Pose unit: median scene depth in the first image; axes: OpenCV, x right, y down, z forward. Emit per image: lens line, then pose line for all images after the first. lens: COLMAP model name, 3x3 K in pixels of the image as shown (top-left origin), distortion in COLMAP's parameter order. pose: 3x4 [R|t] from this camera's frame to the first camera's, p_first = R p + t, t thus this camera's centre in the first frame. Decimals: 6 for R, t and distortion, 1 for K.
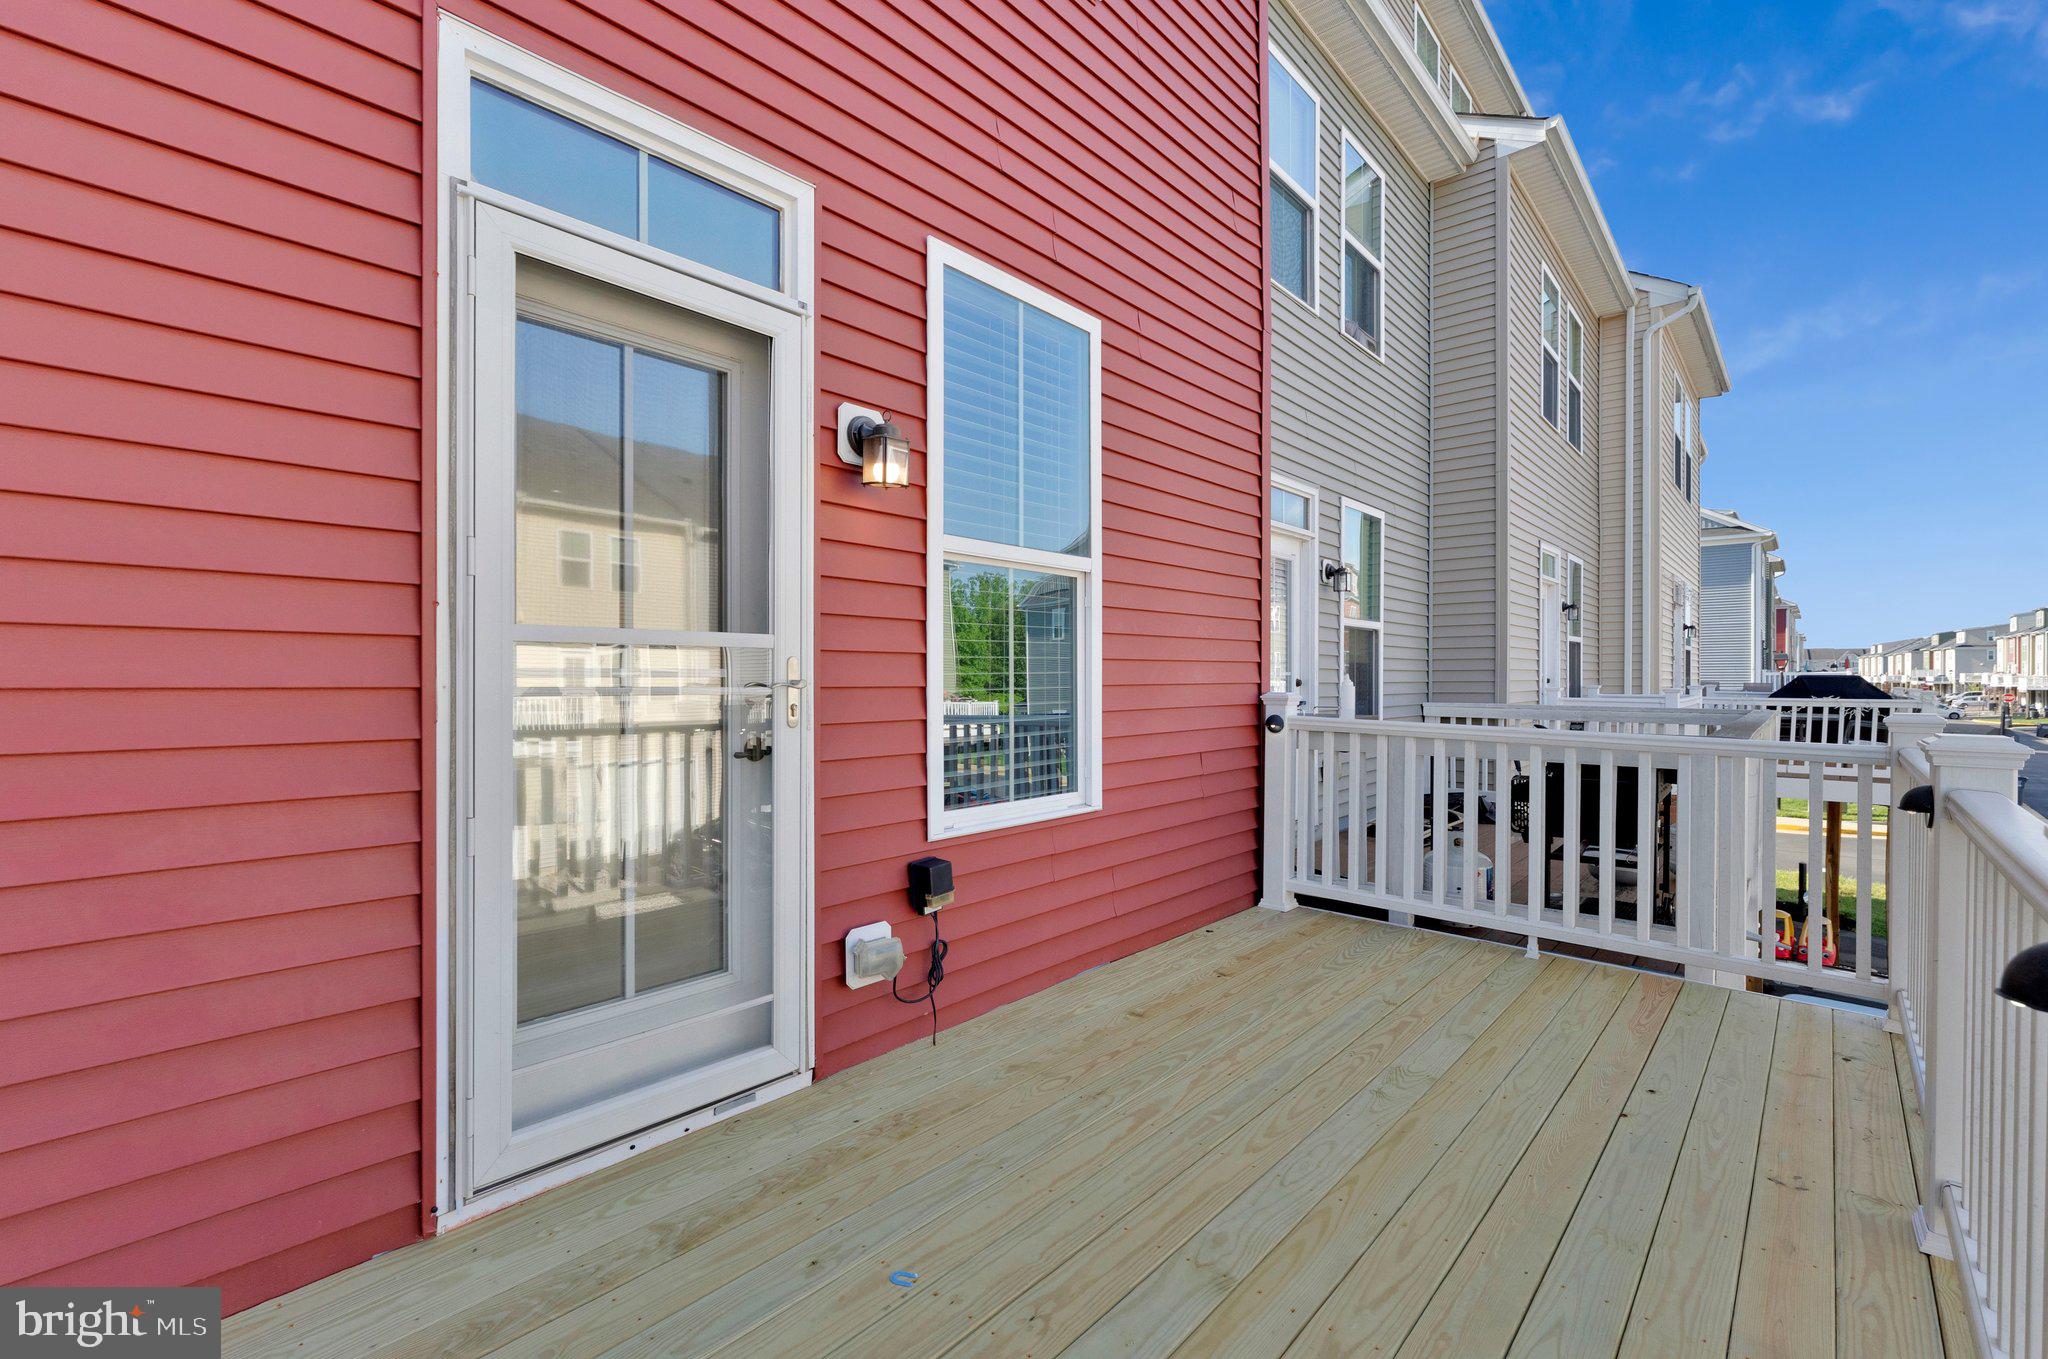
lens RADIAL K [[887.7, 0, 1018.7], [0, 887.7, 675.6], [0, 0, 1]] dist [0.001923, -0.000310]
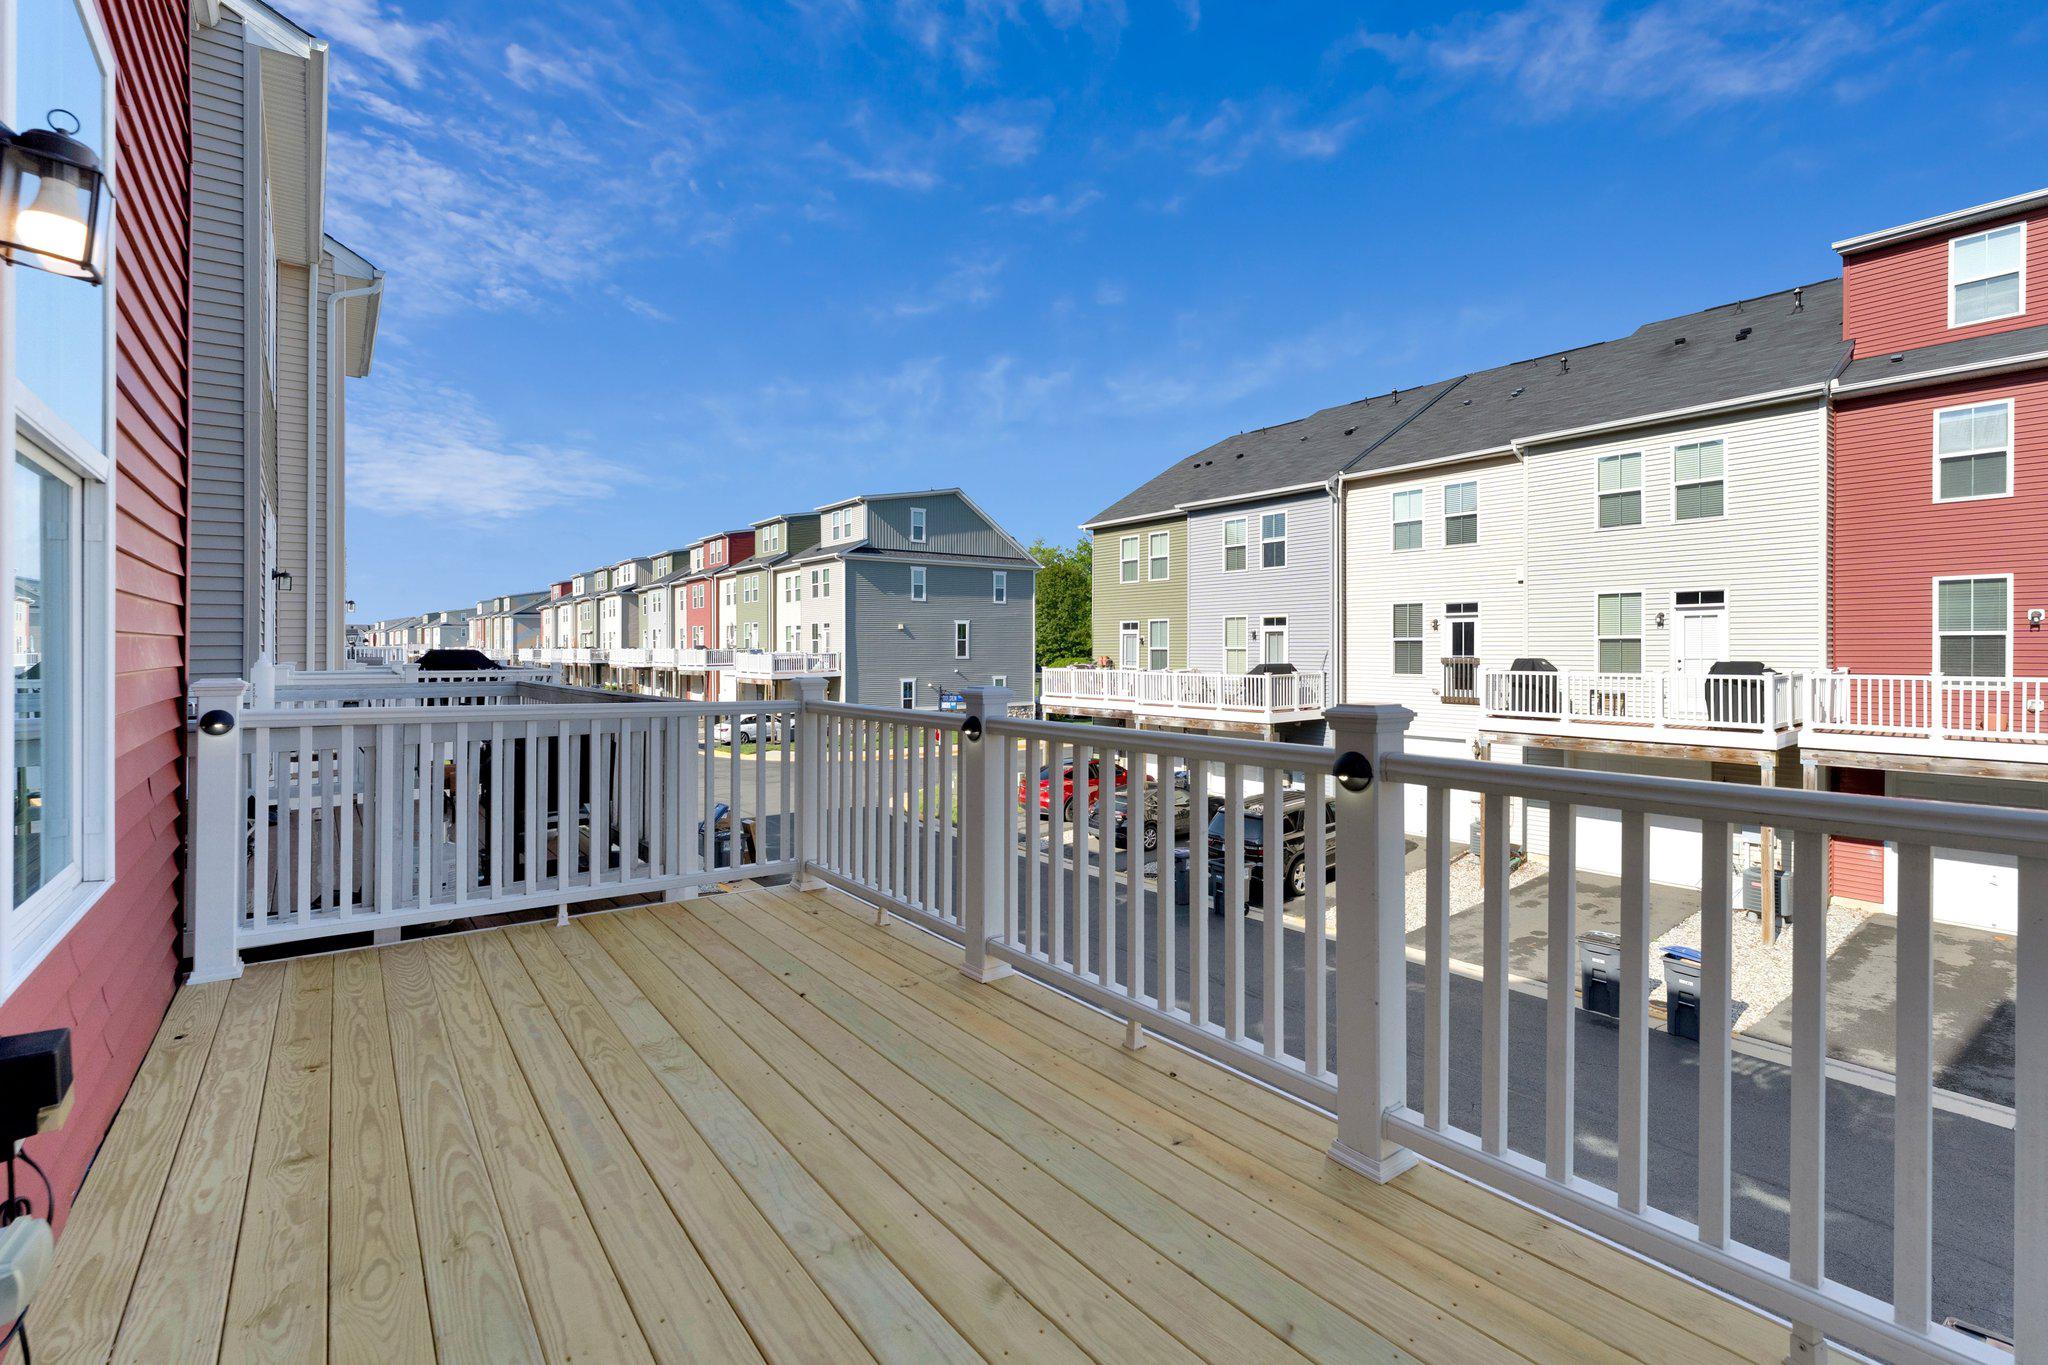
lens RADIAL K [[882.3, 0, 1023.7], [0, 882.3, 650.2], [0, 0, 1]] dist [0.000583, 0.000058]
pose [[0.246687, -0.005464, 0.969080, -0.285187], [0.005714, 0.999975, 0.004183, -0.003900], [-0.969078, 0.004505, 0.246712, 0.224559]]
